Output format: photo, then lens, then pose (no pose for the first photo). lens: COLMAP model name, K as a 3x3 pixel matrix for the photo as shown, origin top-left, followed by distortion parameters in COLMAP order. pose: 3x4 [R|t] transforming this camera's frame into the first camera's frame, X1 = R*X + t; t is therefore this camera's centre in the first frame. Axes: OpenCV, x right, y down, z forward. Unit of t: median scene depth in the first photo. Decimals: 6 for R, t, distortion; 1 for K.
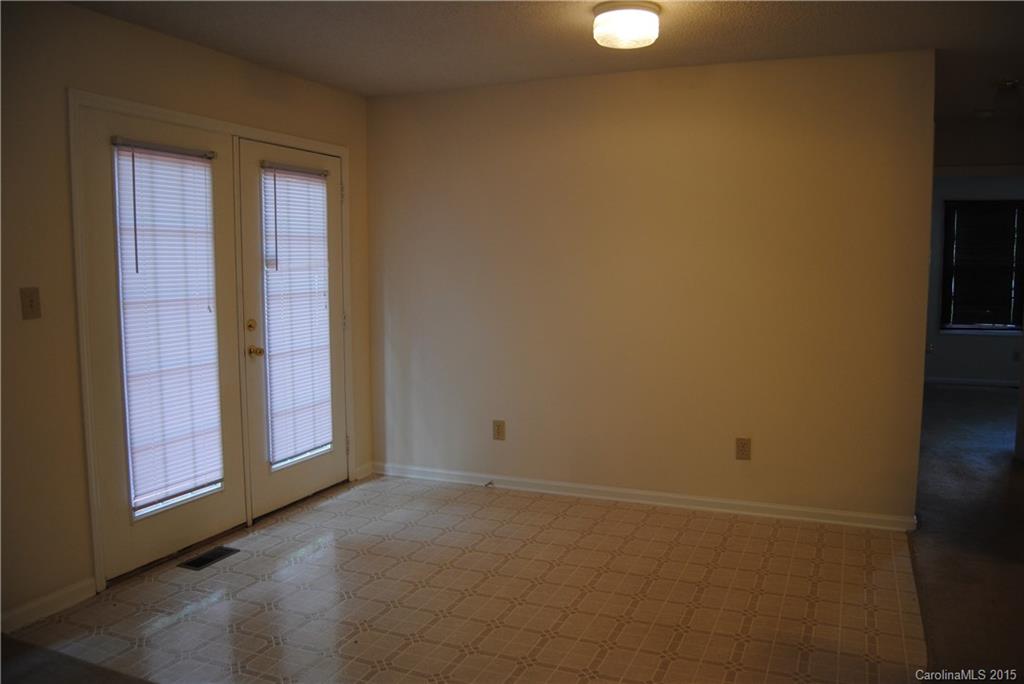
lens RADIAL K [[814.0, 0, 512.0], [0, 814.0, 342.0], [0, 0, 1]] dist [-0.083150, 0.017167]
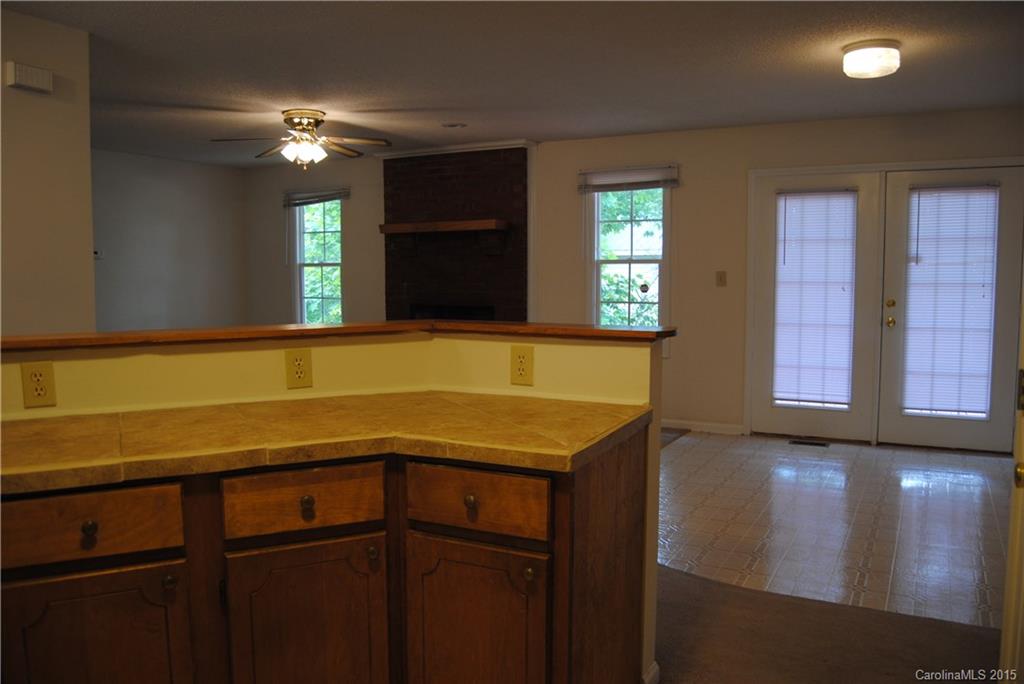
lens RADIAL K [[814.0, 0, 512.0], [0, 814.0, 342.0], [0, 0, 1]] dist [-0.083150, 0.017167]
pose [[-0.091840, 0.071423, -0.993209, 1.206831], [-0.101800, 0.991525, 0.080715, 0.000314], [0.990556, 0.108522, -0.083791, 0.505900]]
